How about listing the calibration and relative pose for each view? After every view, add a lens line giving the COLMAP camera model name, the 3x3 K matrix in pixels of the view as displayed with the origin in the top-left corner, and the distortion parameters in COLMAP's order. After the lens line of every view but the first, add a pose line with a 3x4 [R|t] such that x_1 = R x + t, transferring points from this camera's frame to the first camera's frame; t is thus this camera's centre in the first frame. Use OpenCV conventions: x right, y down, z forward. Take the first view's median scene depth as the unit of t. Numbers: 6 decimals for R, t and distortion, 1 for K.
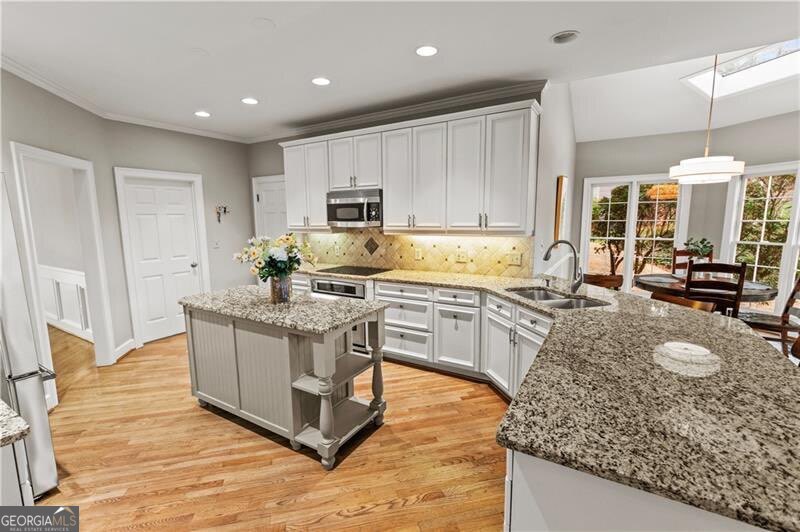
lens RADIAL K [[356.5, 0, 395.9], [0, 356.5, 265.4], [0, 0, 1]] dist [0.000154, -0.000243]
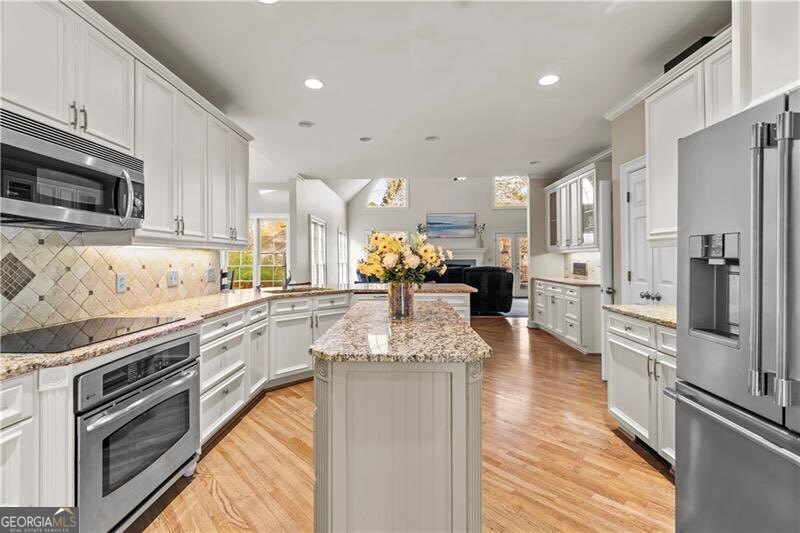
lens RADIAL K [[355.9, 0, 397.6], [0, 355.9, 256.4], [0, 0, 1]] dist [-0.002423, -0.000261]
pose [[-0.499948, 0.017530, 0.865878, -0.680677], [0.127600, 0.990375, 0.053624, -0.049117], [-0.856604, 0.137295, -0.497373, 0.937094]]
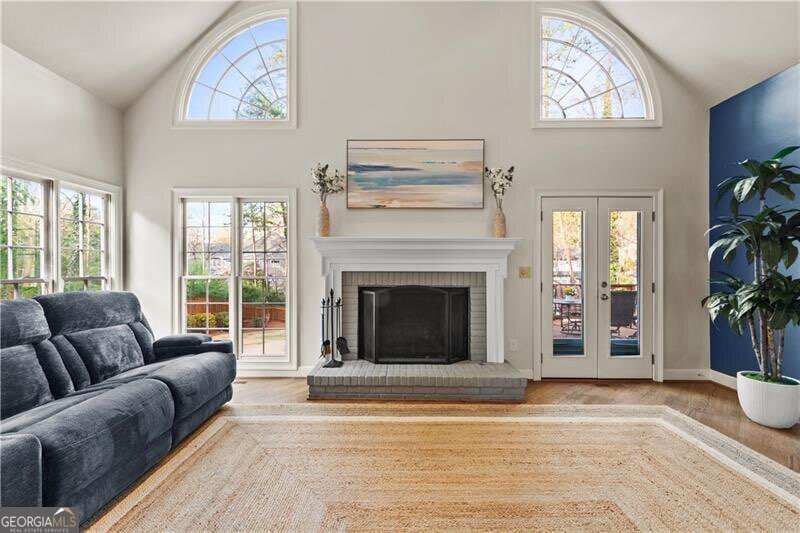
lens RADIAL K [[356.5, 0, 395.9], [0, 356.5, 265.9], [0, 0, 1]] dist [0.000154, -0.000243]
pose [[-0.519483, 0.010744, 0.854413, 0.743975], [0.123915, 0.990298, 0.062888, 0.098343], [-0.845448, 0.138544, -0.515774, -0.281049]]
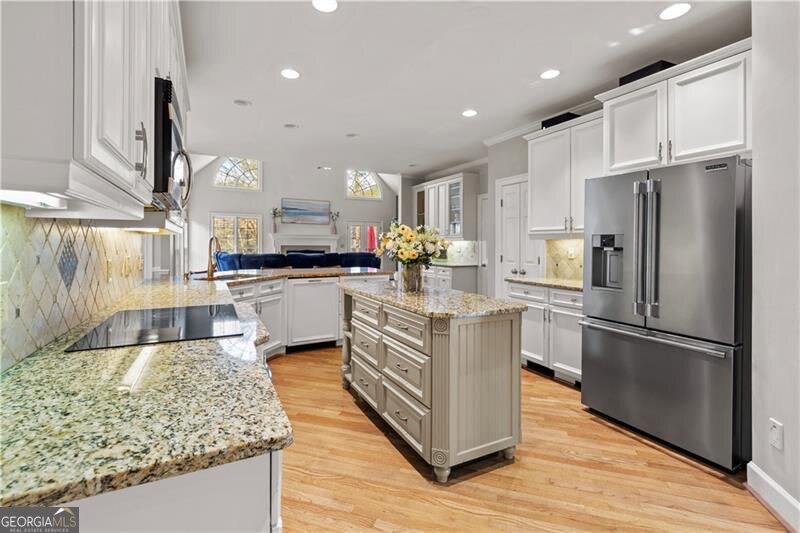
lens RADIAL K [[356.9, 0, 395.7], [0, 356.9, 244.9], [0, 0, 1]] dist [0.000080, -0.000170]
pose [[-0.855594, 0.003895, 0.517632, -0.548336], [0.072786, 0.990942, 0.112853, -0.093722], [-0.512504, 0.134233, -0.848128, 1.239401]]
